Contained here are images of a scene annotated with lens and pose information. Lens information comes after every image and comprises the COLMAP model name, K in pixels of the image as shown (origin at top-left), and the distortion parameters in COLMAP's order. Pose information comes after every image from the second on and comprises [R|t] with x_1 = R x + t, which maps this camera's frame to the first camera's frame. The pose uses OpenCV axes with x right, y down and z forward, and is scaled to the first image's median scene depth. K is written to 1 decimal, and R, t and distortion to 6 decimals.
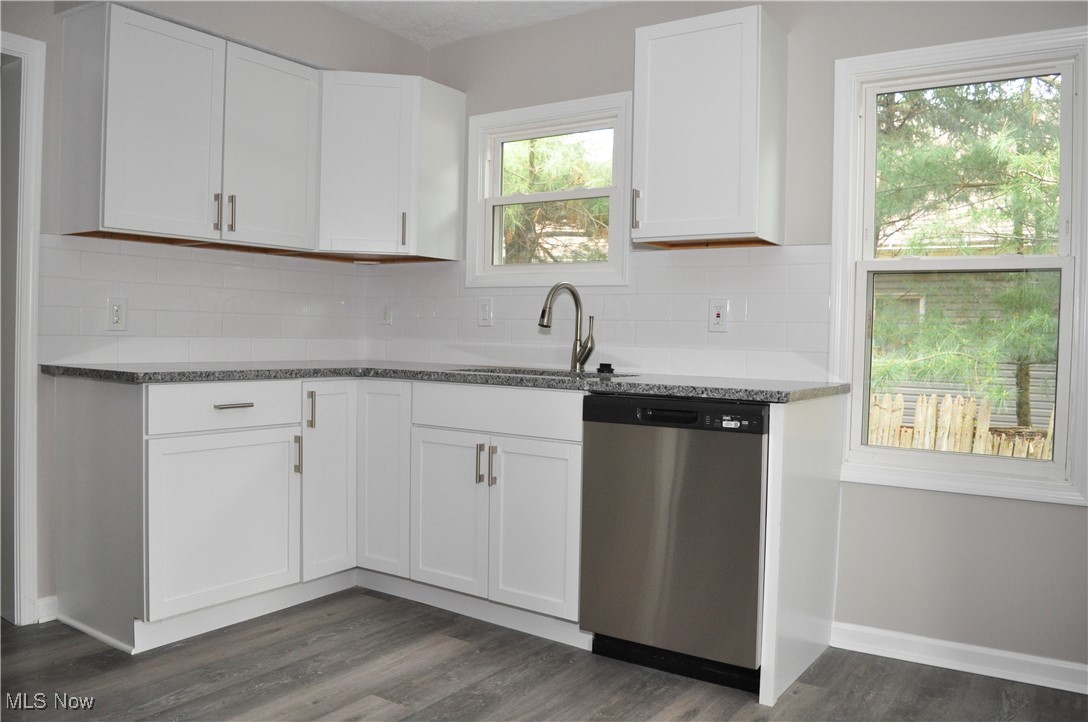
lens RADIAL K [[848.4, 0, 544.0], [0, 848.4, 361.0], [0, 0, 1]] dist [-0.084460, -0.000690]
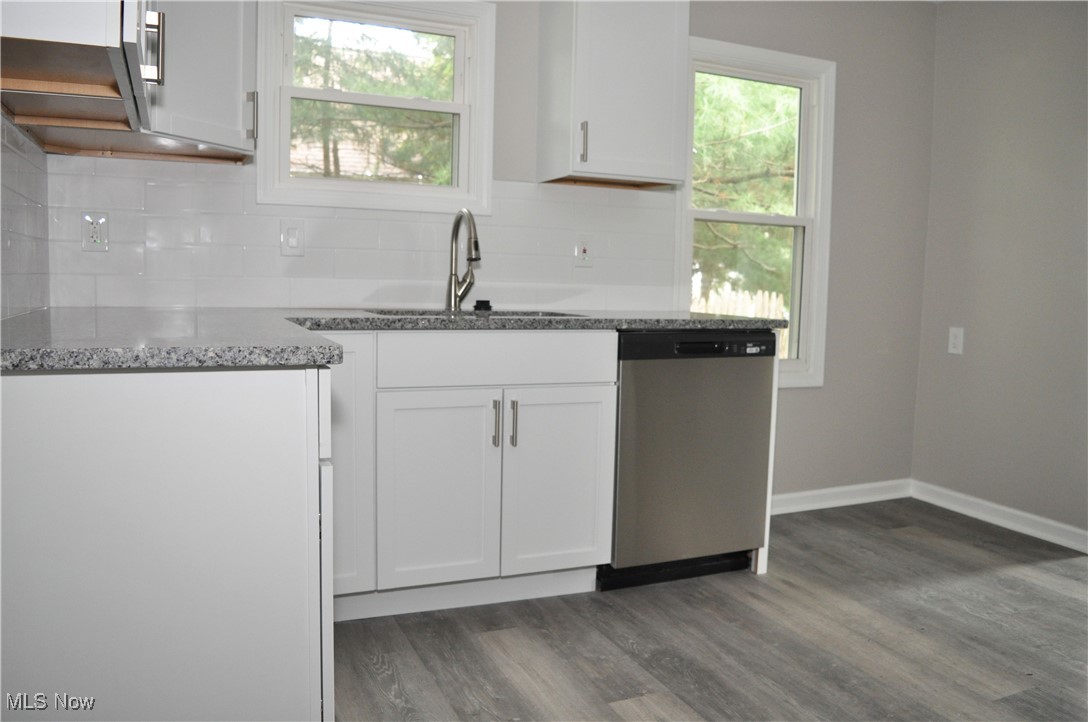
lens RADIAL K [[848.4, 0, 544.0], [0, 848.4, 361.0], [0, 0, 1]] dist [-0.084460, -0.000690]
pose [[0.525623, -0.090950, 0.845842, -0.821937], [0.011227, 0.994924, 0.100003, -0.027393], [-0.850644, -0.043067, 0.523976, 0.556147]]
